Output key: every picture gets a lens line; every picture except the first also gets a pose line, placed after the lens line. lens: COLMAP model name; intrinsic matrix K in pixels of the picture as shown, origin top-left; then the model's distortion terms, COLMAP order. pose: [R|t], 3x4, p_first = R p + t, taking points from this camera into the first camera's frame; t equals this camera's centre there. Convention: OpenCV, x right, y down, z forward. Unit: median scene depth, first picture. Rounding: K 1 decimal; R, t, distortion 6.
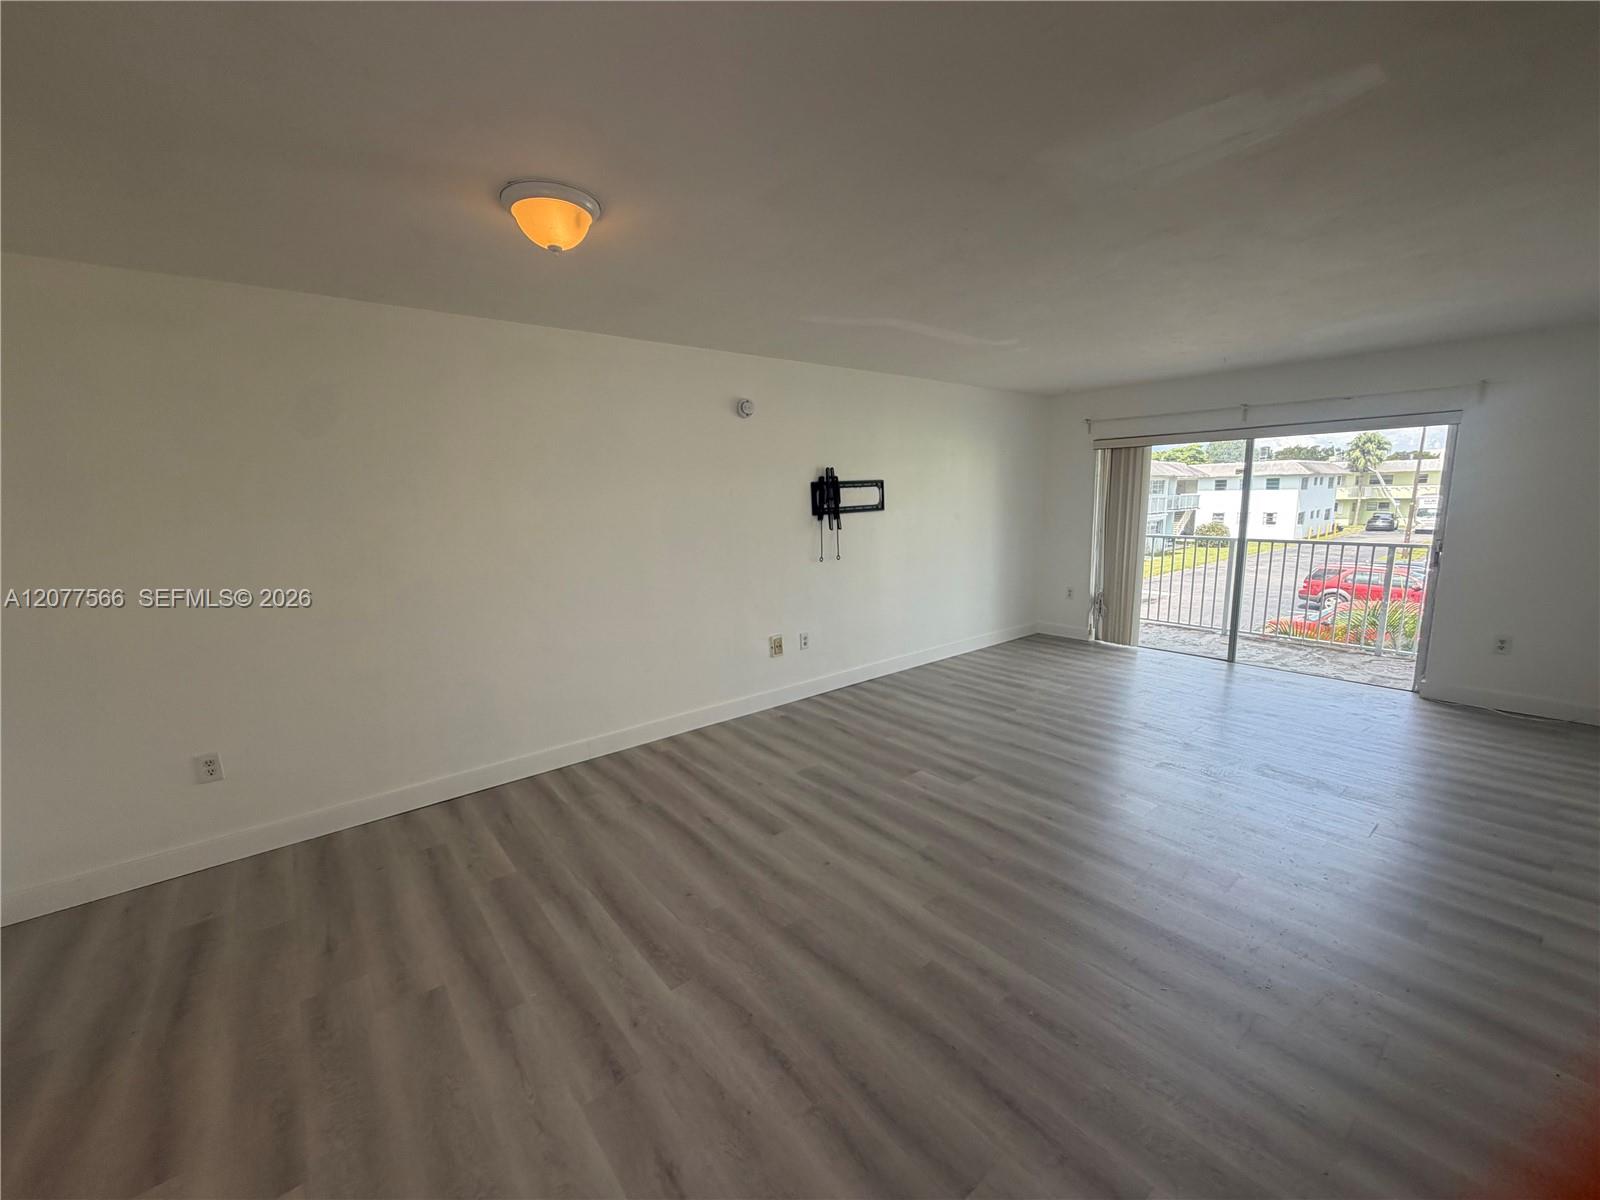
lens RADIAL K [[637.2, 0, 795.6], [0, 637.2, 605.6], [0, 0, 1]] dist [-0.000827, 0.000885]
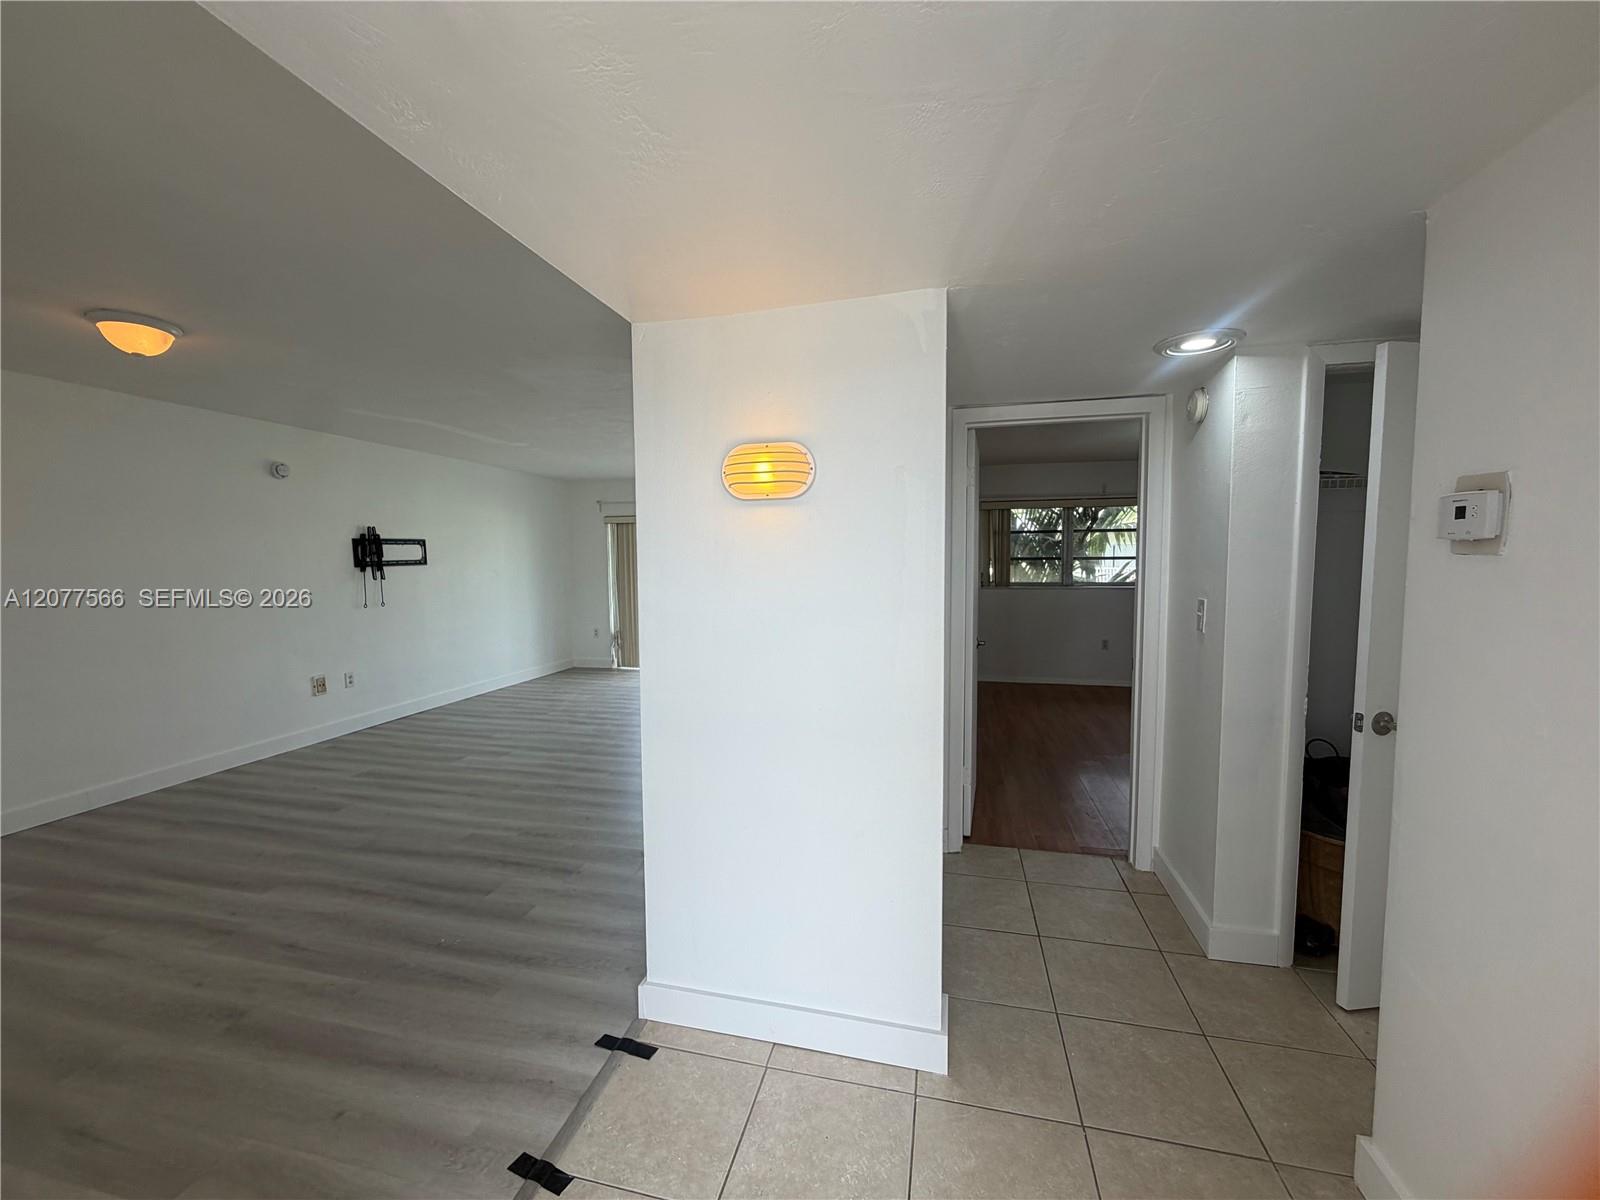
lens RADIAL K [[637.2, 0, 795.8], [0, 637.2, 601.9], [0, 0, 1]] dist [-0.000827, 0.000885]
pose [[0.791465, -0.024762, 0.610713, -0.052758], [0.095889, 0.991837, -0.084054, 0.103114], [-0.603647, 0.125086, 0.787378, -0.410876]]
